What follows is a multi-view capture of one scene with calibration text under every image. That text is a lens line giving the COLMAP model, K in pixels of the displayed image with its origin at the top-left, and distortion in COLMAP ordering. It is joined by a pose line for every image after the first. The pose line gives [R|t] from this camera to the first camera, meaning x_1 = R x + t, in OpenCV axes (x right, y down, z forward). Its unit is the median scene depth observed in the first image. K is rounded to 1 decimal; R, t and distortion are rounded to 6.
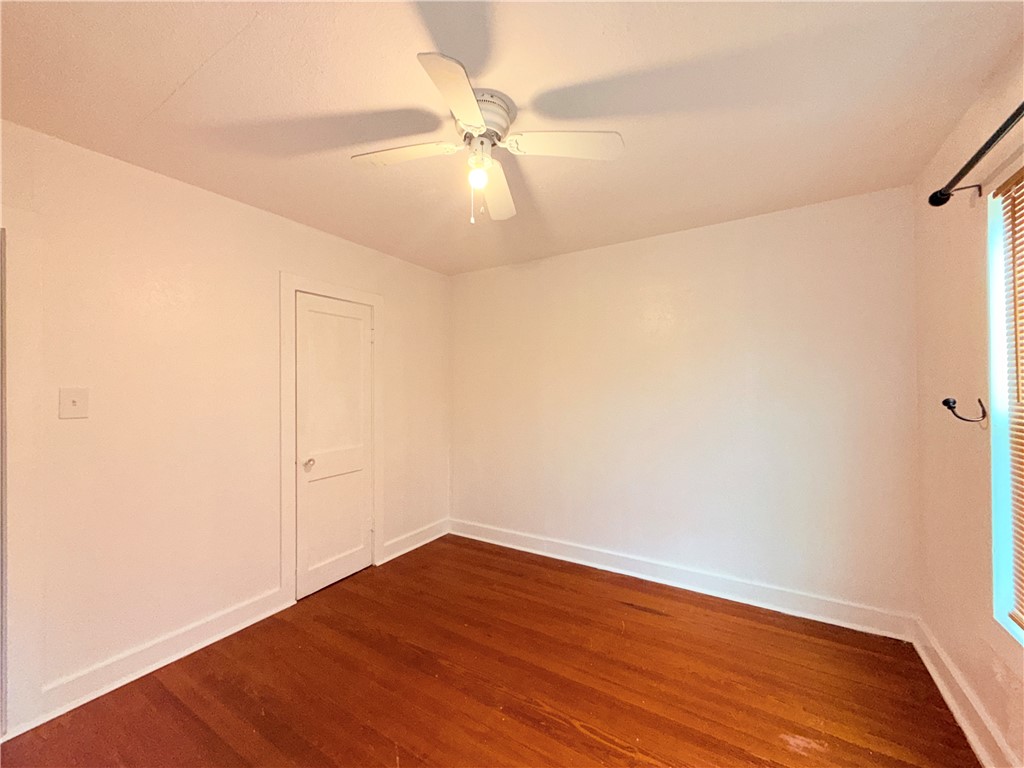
lens RADIAL K [[408.7, 0, 513.9], [0, 408.7, 384.4], [0, 0, 1]] dist [0.001951, 0.000815]
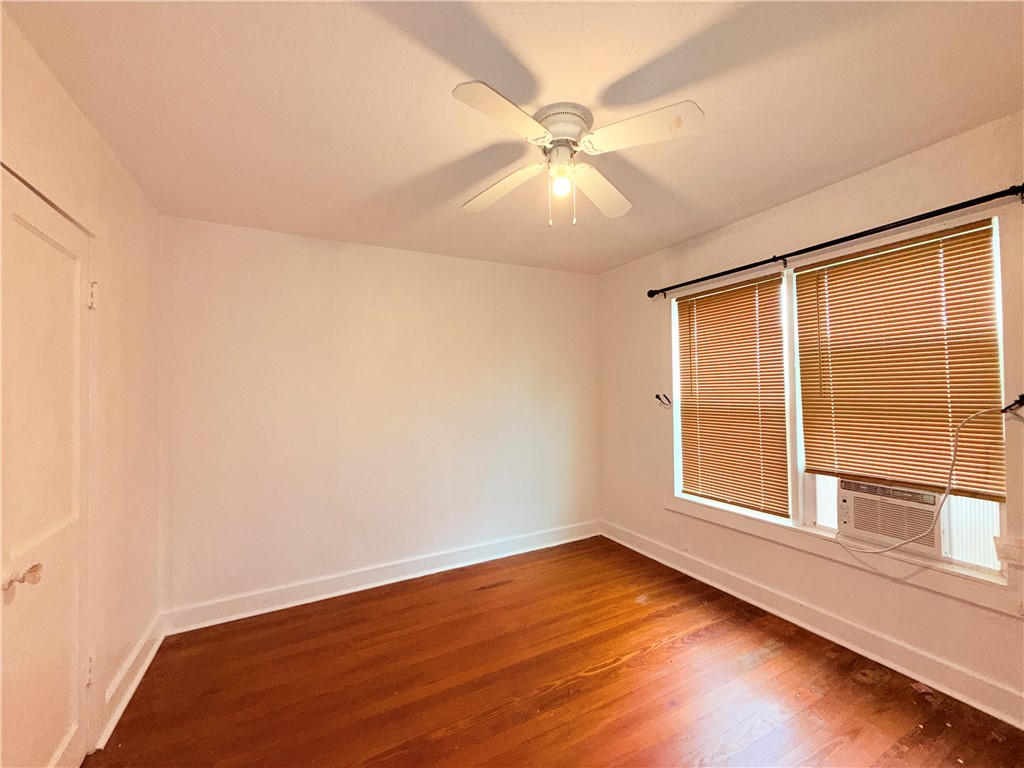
lens RADIAL K [[408.7, 0, 512.5], [0, 408.7, 385.2], [0, 0, 1]] dist [0.001951, 0.000815]
pose [[0.508891, 0.004105, 0.860821, -0.699525], [0.007730, 0.999927, -0.009338, 0.002050], [-0.860796, 0.011406, 0.508822, 0.403977]]
